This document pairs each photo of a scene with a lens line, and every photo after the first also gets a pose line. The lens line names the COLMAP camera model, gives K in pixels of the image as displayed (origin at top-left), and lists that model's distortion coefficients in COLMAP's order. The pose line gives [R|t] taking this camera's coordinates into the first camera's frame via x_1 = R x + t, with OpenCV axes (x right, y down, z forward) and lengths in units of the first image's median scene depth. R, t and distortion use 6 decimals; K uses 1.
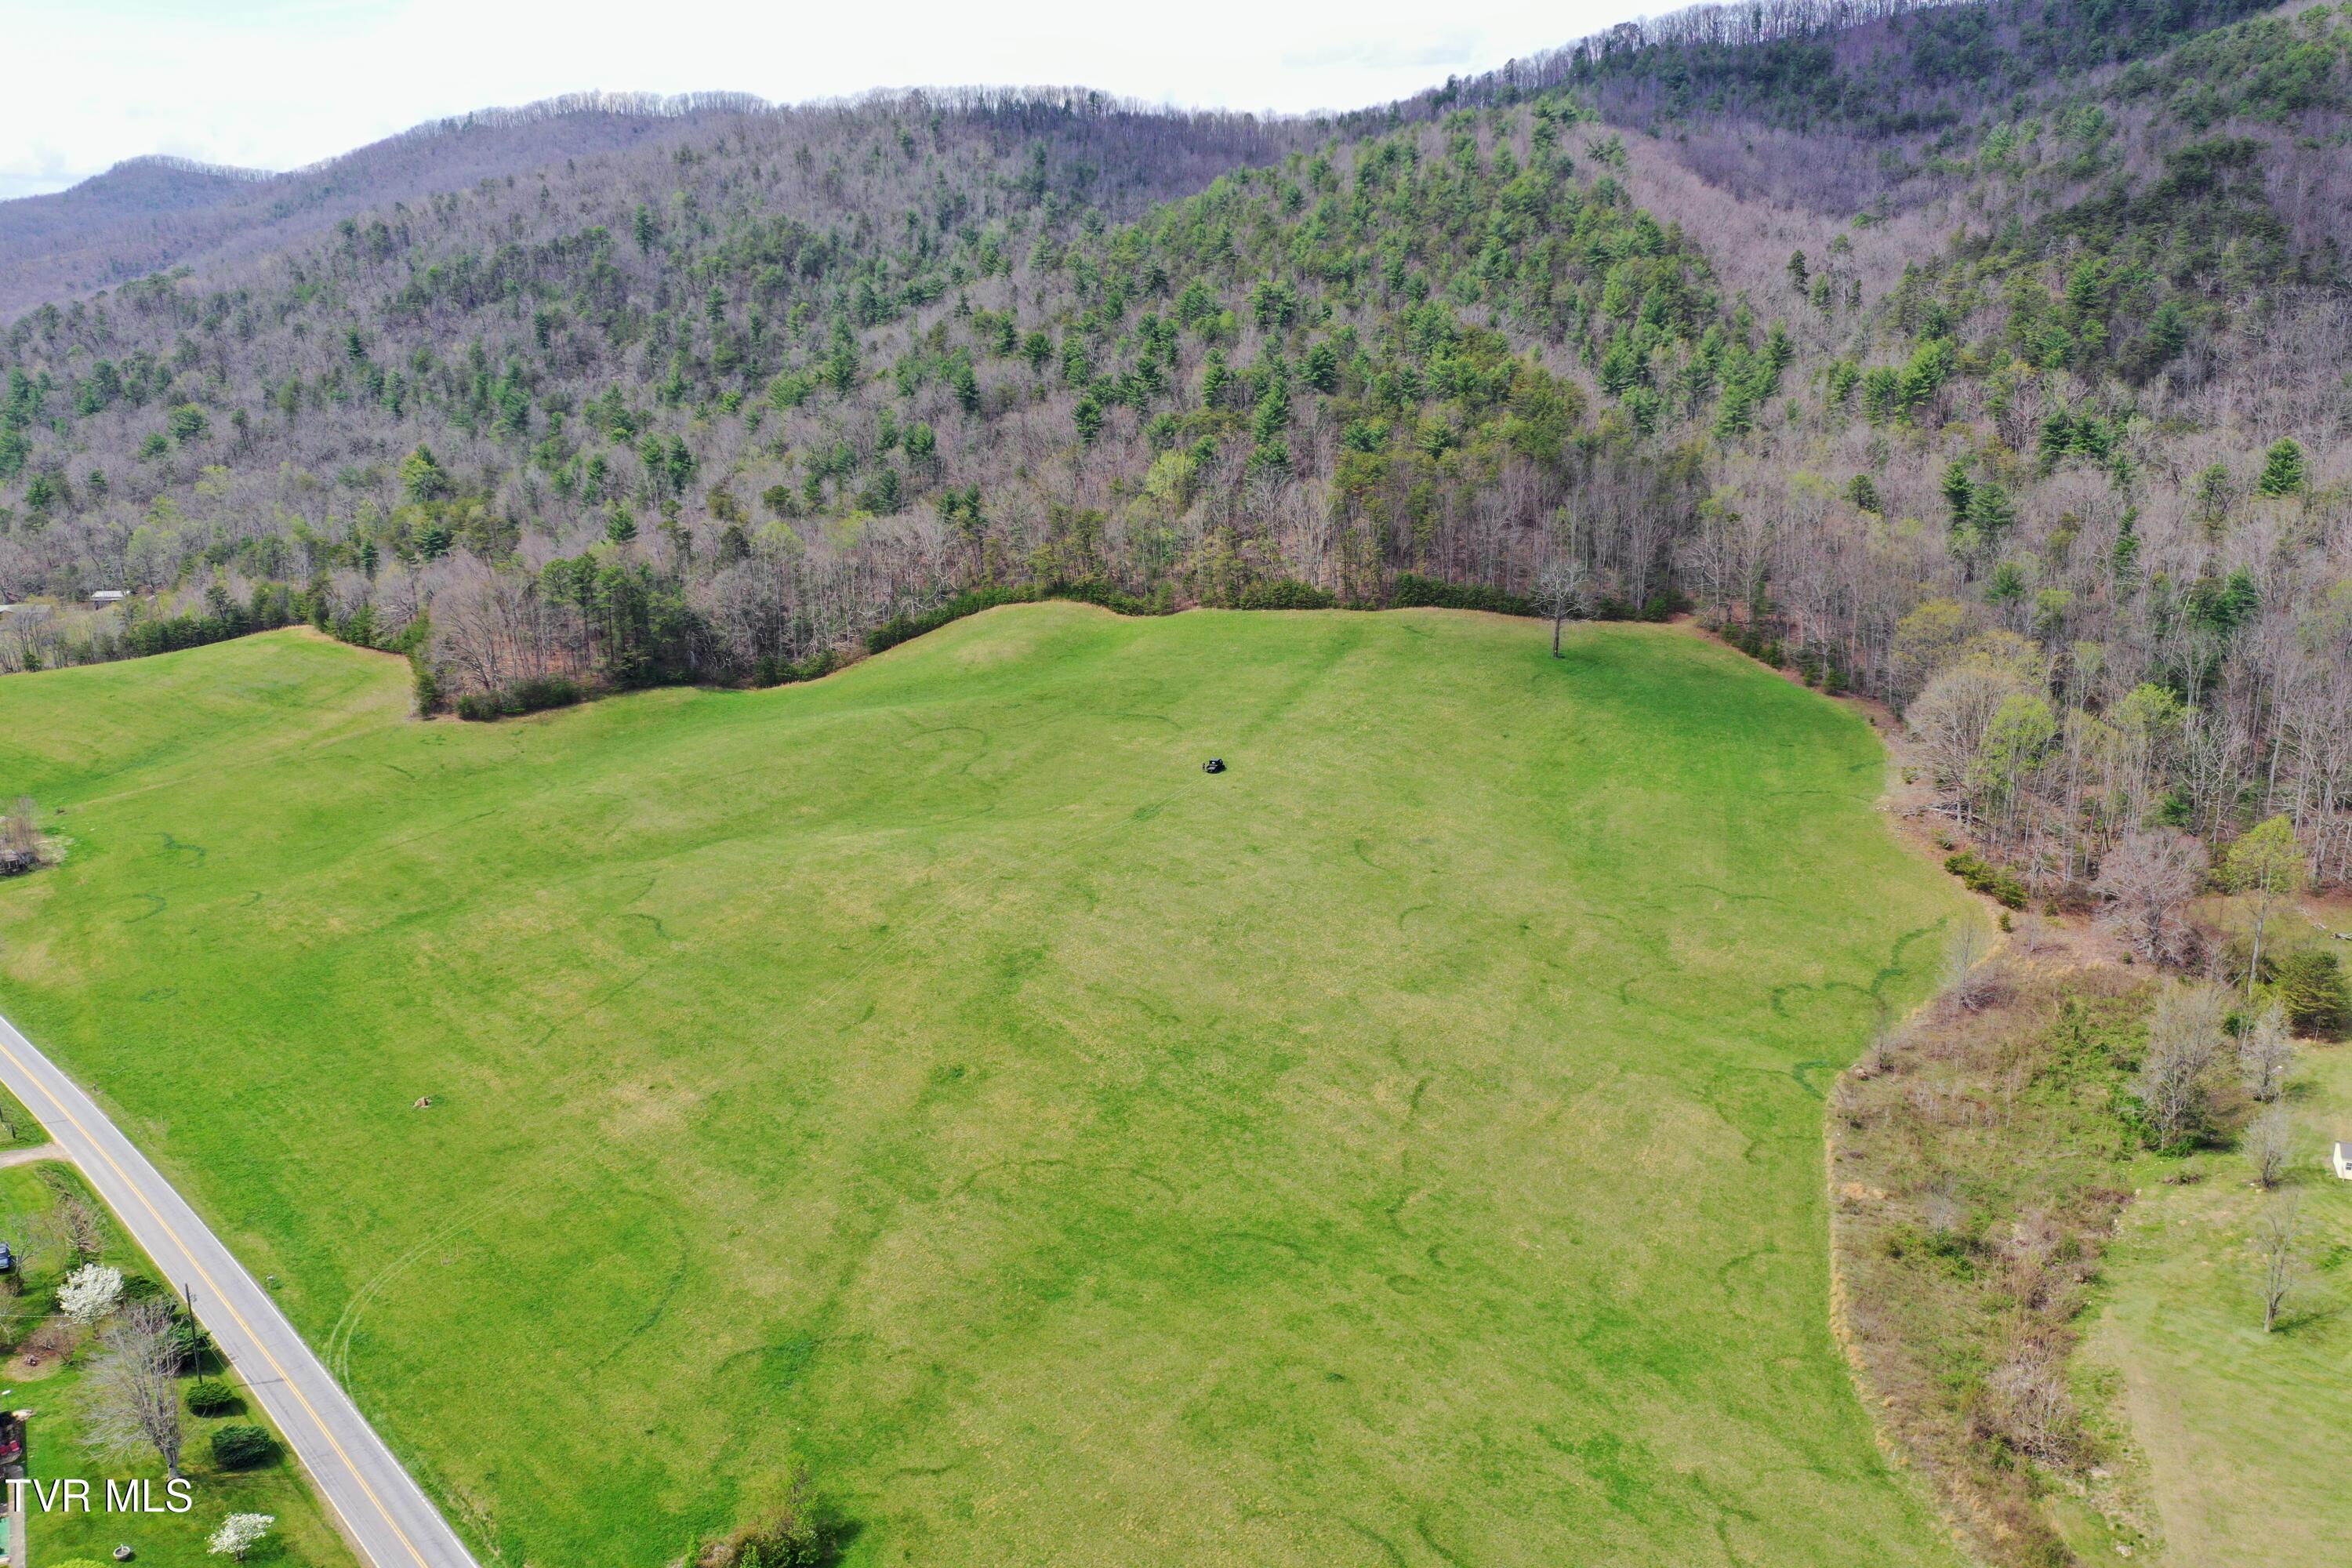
lens RADIAL K [[1849.3, 0, 1164.8], [0, 1849.3, 779.2], [0, 0, 1]] dist [0.002729, 0.001867]
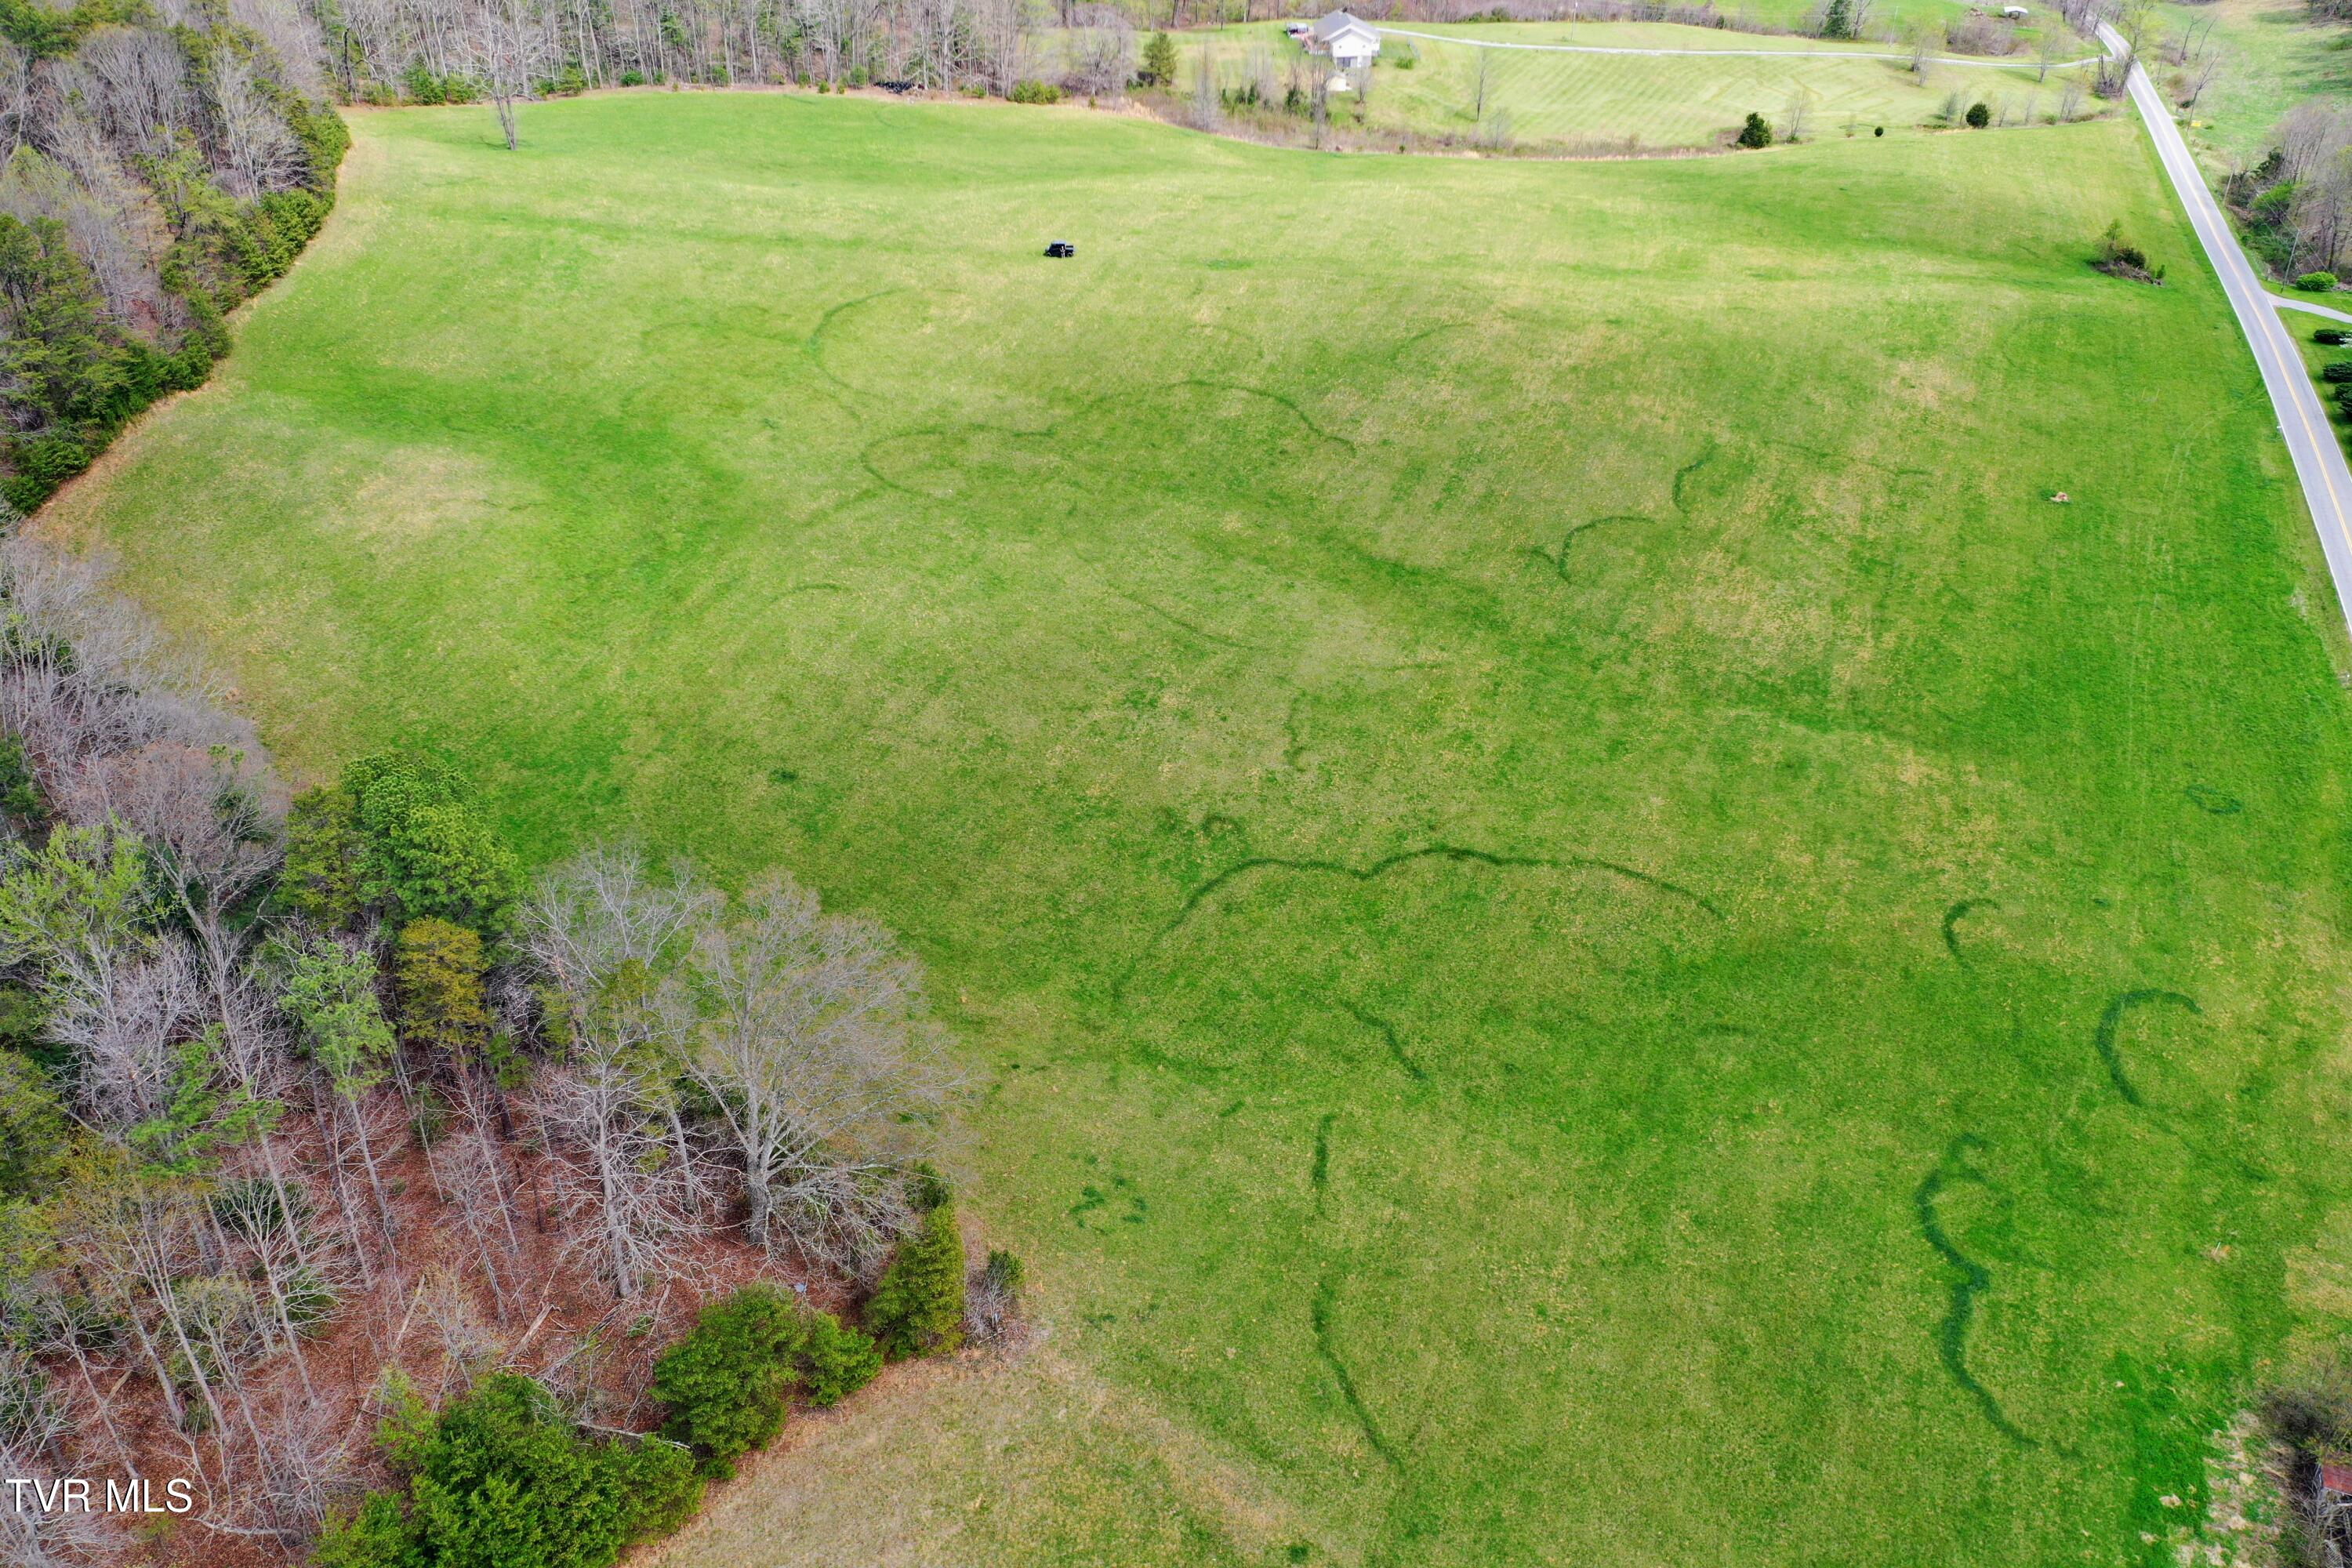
lens RADIAL K [[1849.3, 0, 1172.0], [0, 1849.3, 778.4], [0, 0, 1]] dist [0.002729, 0.001867]
pose [[-0.454976, -0.476865, 0.752061, -0.516121], [0.246011, 0.744360, 0.620811, -0.234748], [-0.855848, 0.467470, -0.221352, 0.869039]]
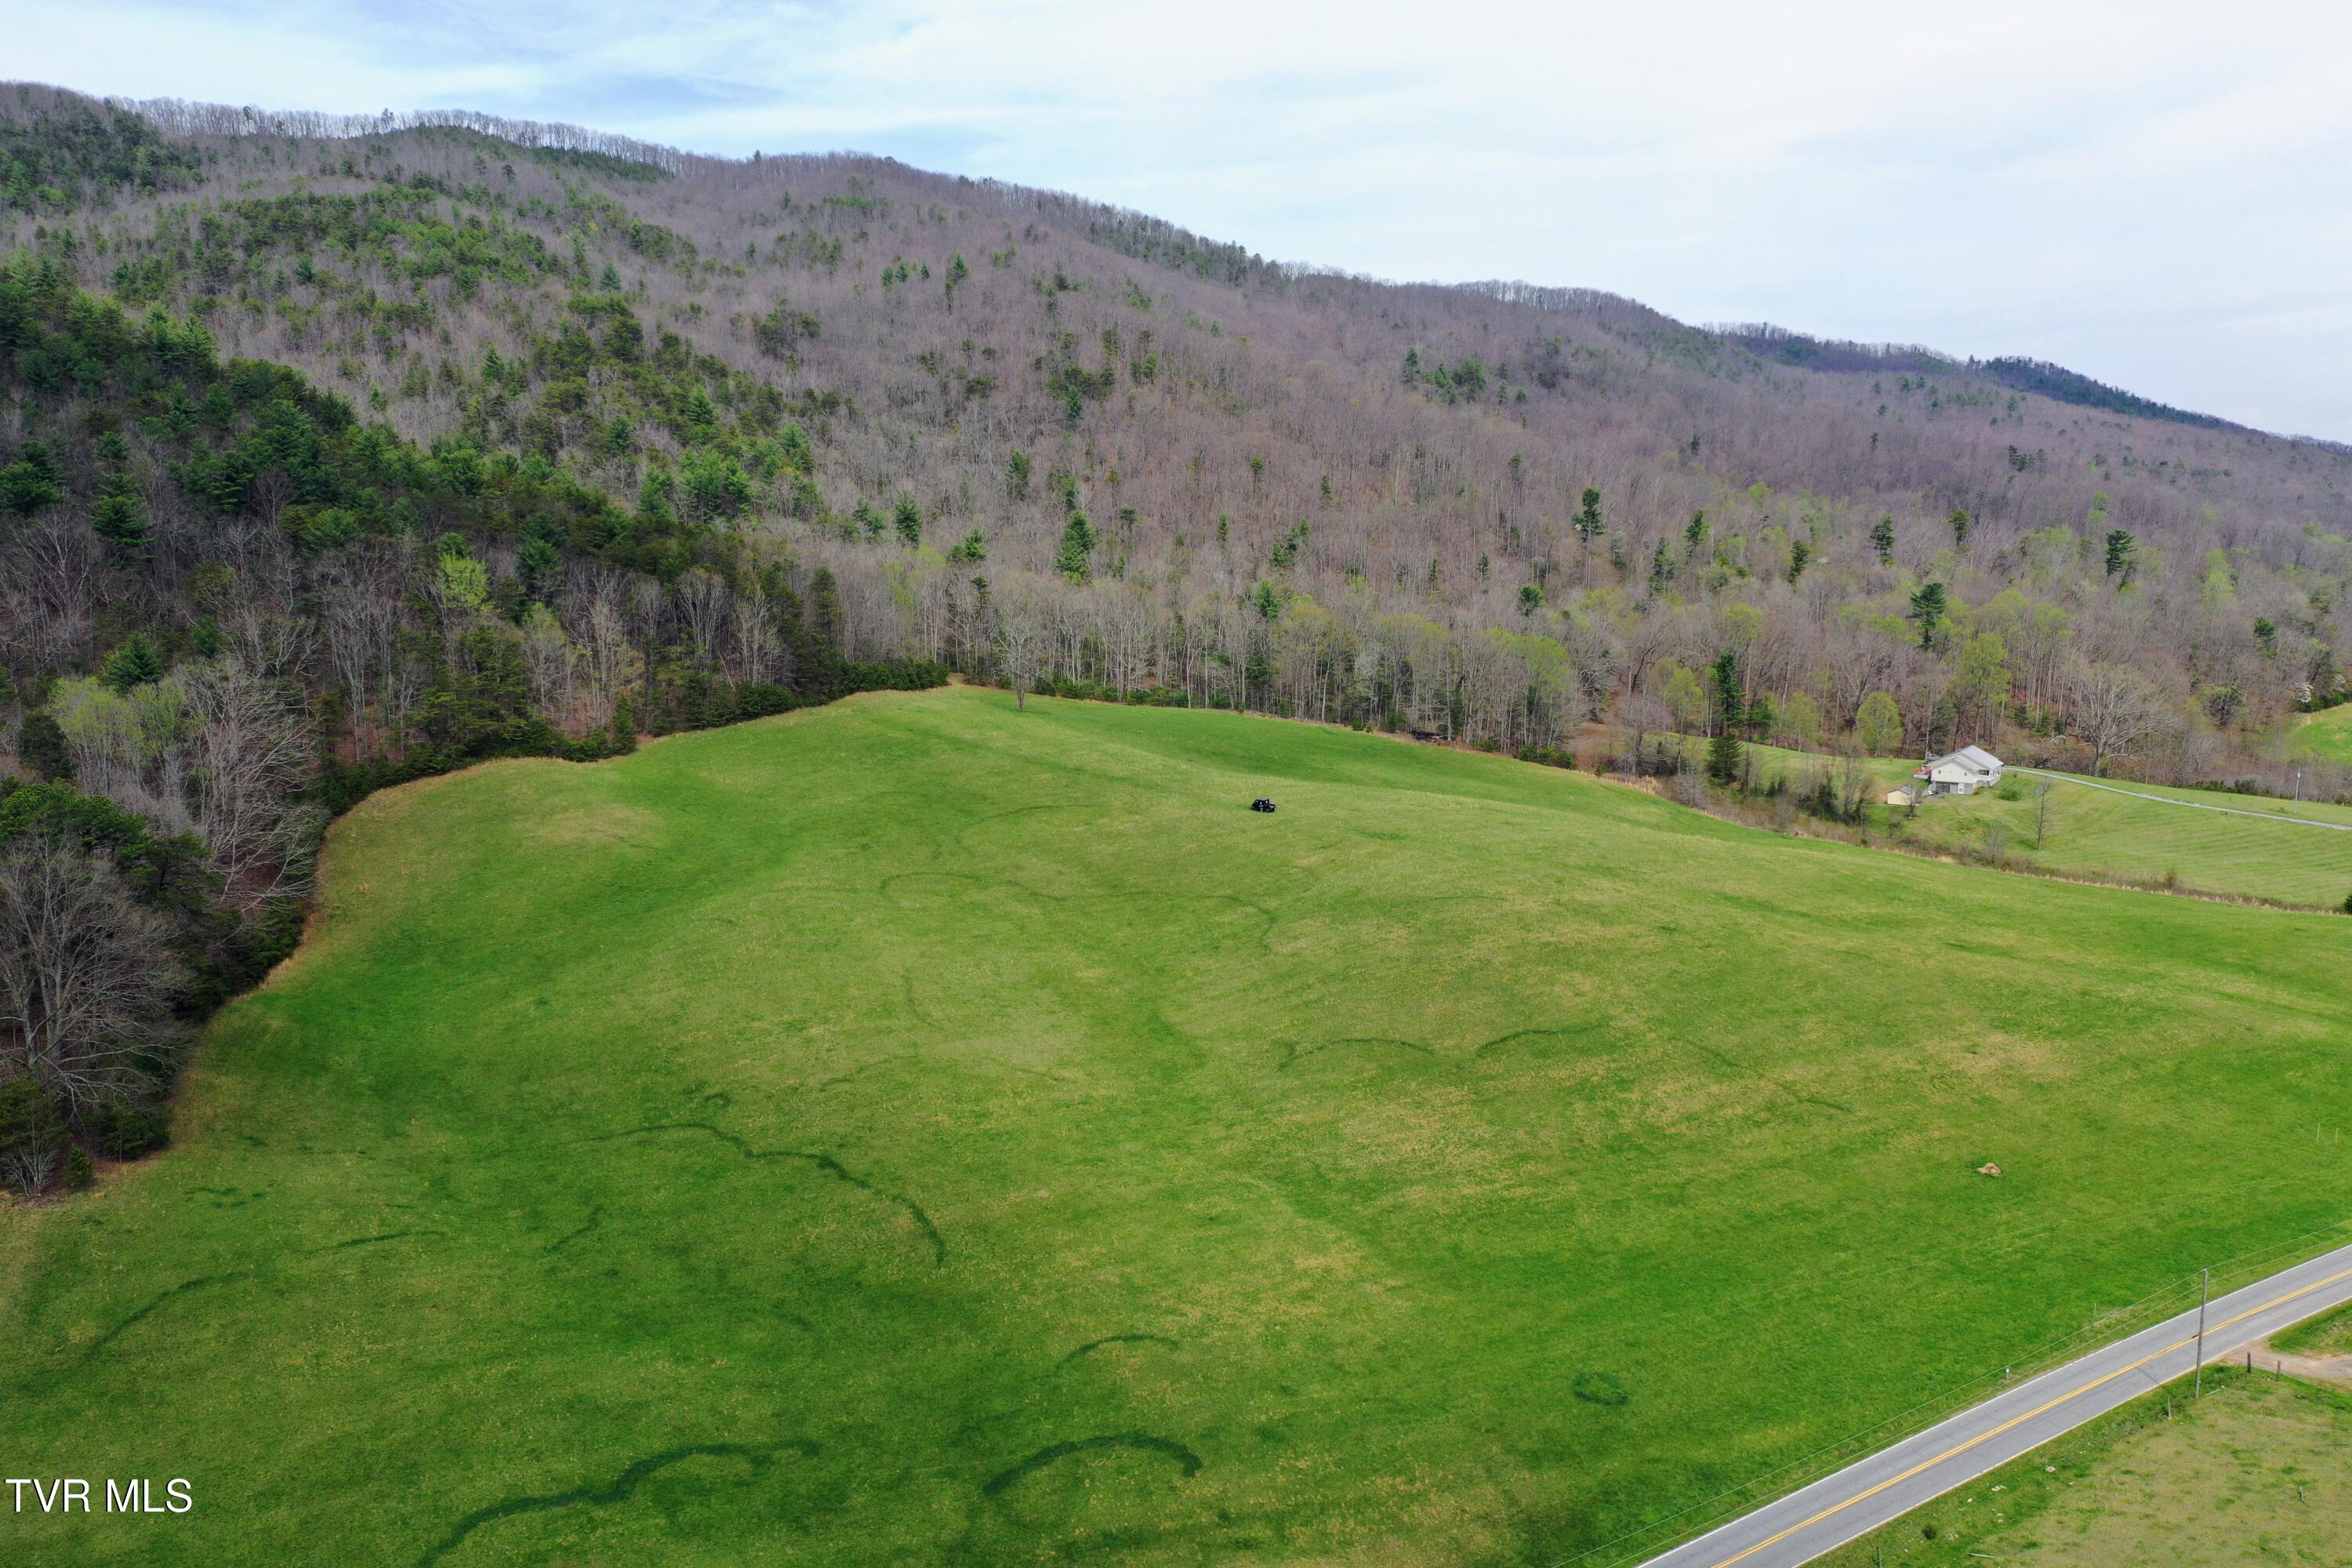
lens RADIAL K [[1849.3, 0, 1164.4], [0, 1849.3, 758.3], [0, 0, 1]] dist [0.002729, 0.001867]
pose [[0.209819, -0.129866, 0.969077, -0.639134], [0.254519, 0.964224, 0.074108, -0.081133], [-0.944032, 0.231099, 0.235366, 0.563398]]
